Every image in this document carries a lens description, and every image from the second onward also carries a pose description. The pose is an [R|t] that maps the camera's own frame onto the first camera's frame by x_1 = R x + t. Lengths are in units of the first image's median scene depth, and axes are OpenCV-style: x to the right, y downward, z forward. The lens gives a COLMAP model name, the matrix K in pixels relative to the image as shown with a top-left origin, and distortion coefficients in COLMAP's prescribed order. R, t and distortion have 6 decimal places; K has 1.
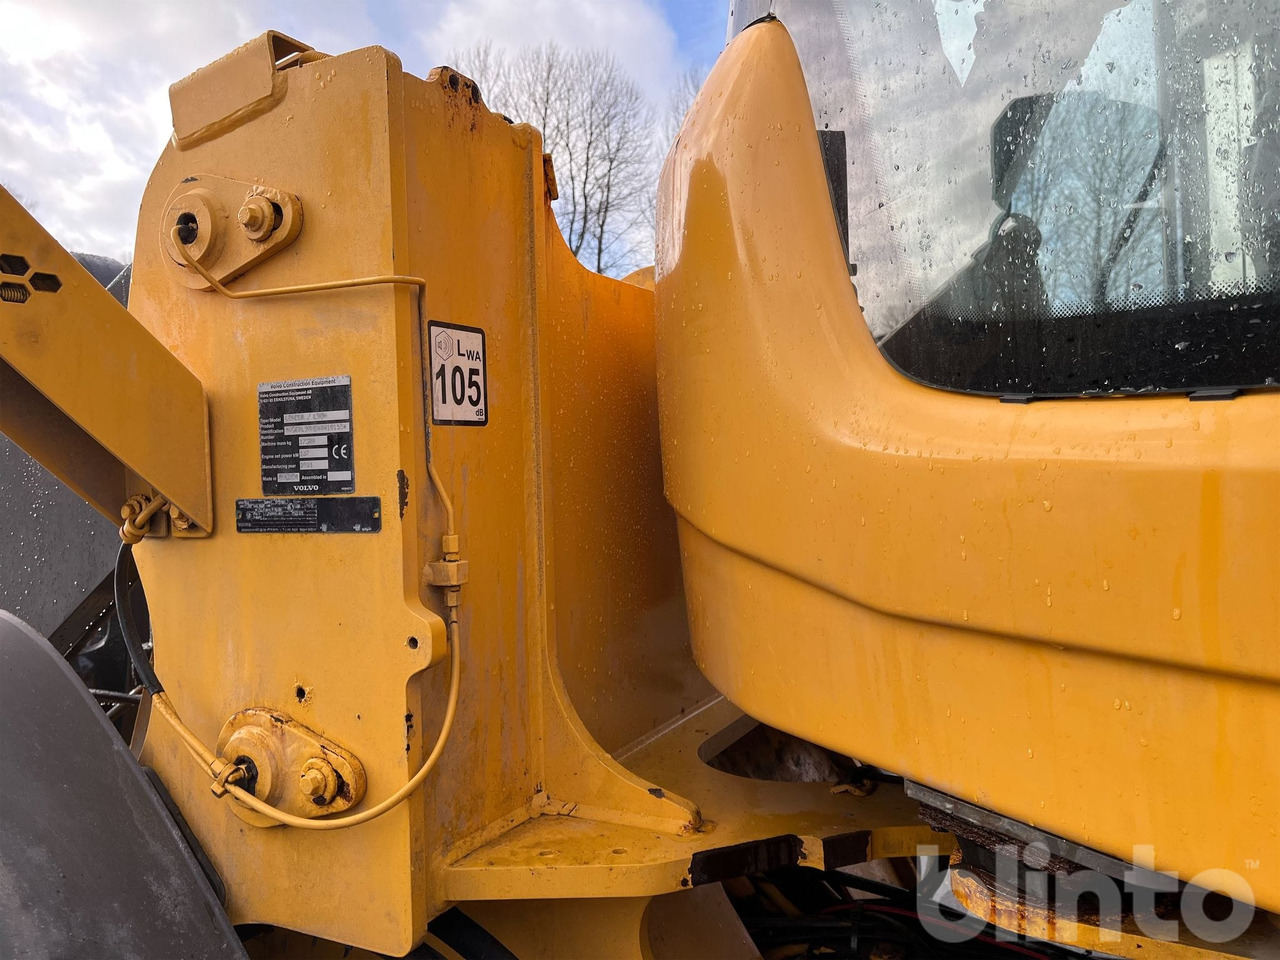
lens RADIAL K [[969.4, 0, 648.6], [0, 969.4, 474.6], [0, 0, 1]] dist [0.064183, -0.094631]
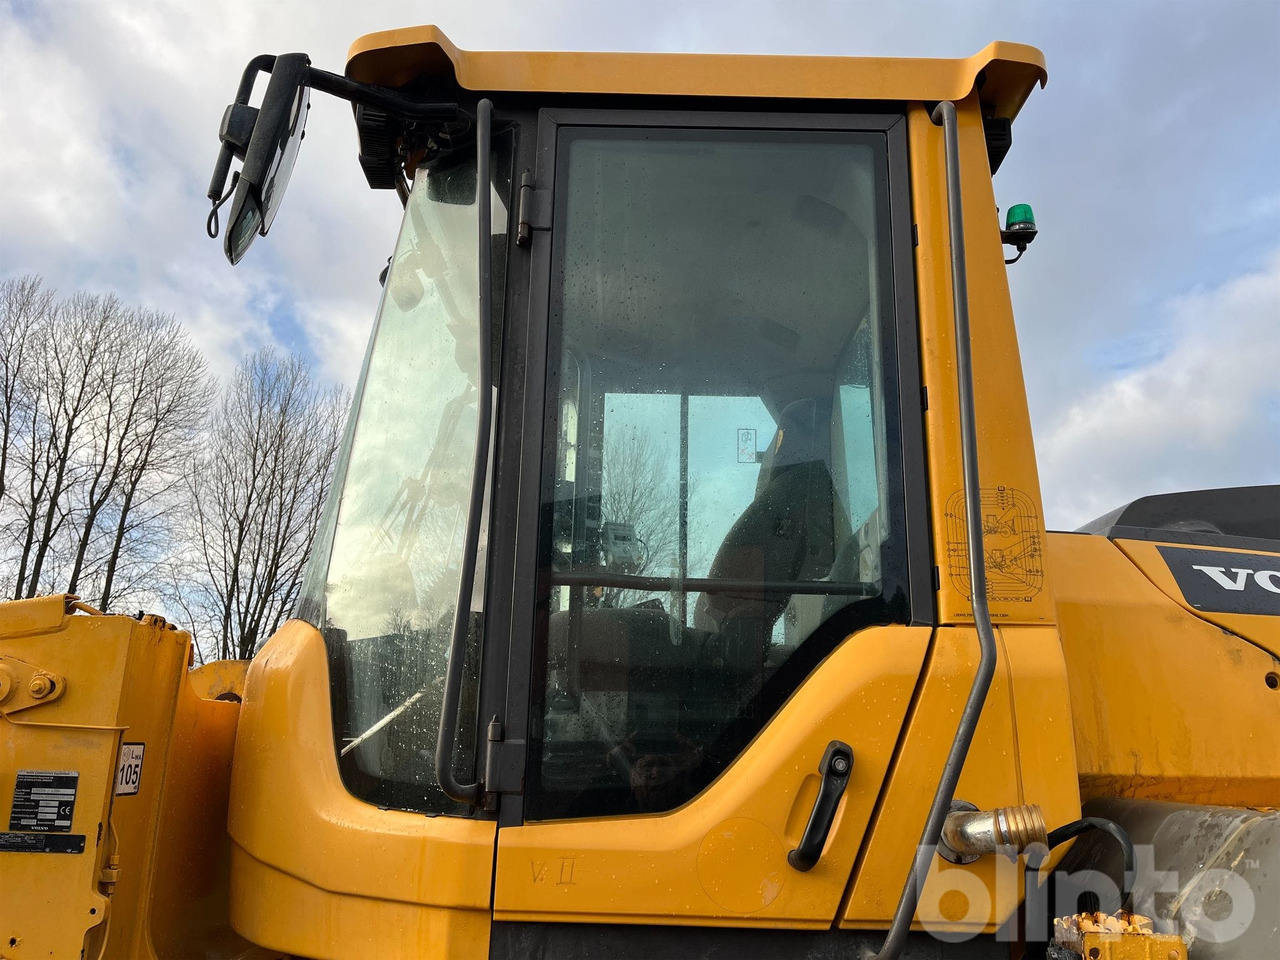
lens RADIAL K [[969.4, 0, 642.8], [0, 969.4, 488.4], [0, 0, 1]] dist [0.064183, -0.094631]
pose [[0.893851, 0.161463, 0.418283, -0.197180], [-0.039813, 0.957805, -0.284647, -0.127490], [-0.446593, 0.237779, 0.862563, -1.371064]]
